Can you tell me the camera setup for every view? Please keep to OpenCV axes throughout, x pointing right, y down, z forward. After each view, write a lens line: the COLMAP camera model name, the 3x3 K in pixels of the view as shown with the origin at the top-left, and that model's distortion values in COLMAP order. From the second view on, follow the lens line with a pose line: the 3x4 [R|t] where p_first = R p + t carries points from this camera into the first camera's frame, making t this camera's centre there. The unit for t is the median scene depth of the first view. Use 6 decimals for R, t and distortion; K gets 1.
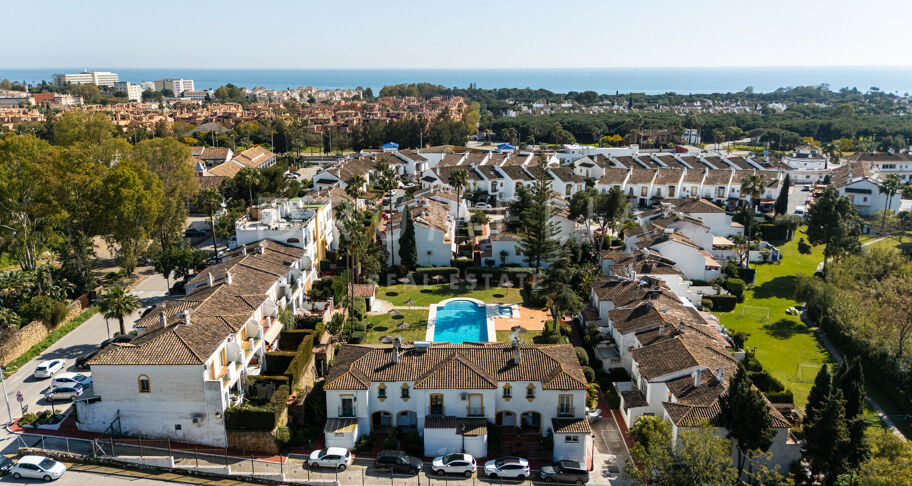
lens RADIAL K [[675.8, 0, 456.0], [0, 675.8, 243.0], [0, 0, 1]] dist [0.071706, -0.073274]
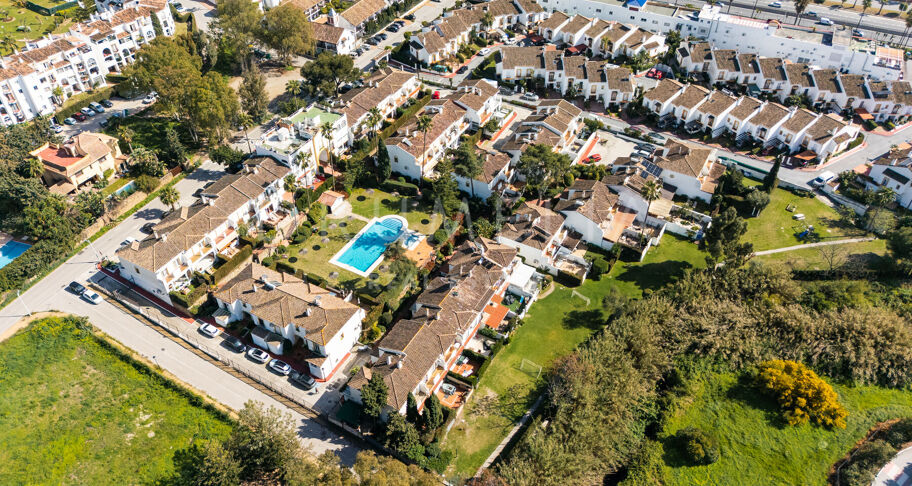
lens RADIAL K [[675.8, 0, 456.0], [0, 675.8, 243.0], [0, 0, 1]] dist [0.071706, -0.073274]
pose [[0.877440, 0.313371, -0.363177, 0.700329], [-0.119525, 0.876064, 0.467146, -0.593922], [0.464557, -0.366484, 0.806149, -0.120232]]
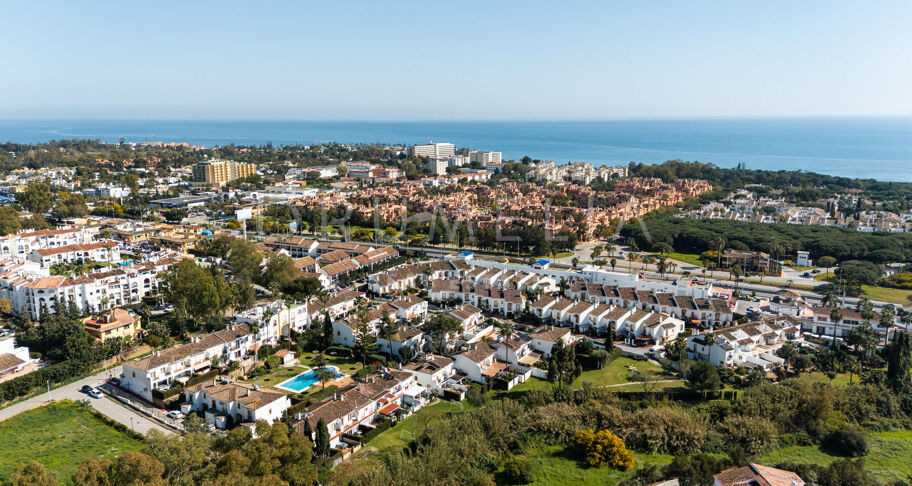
lens RADIAL K [[675.8, 0, 456.0], [0, 675.8, 243.0], [0, 0, 1]] dist [0.071706, -0.073274]
pose [[0.863676, 0.091809, -0.495615, 1.319957], [-0.123383, 0.991866, -0.031274, -0.264501], [0.488713, 0.088161, 0.867979, -0.563272]]
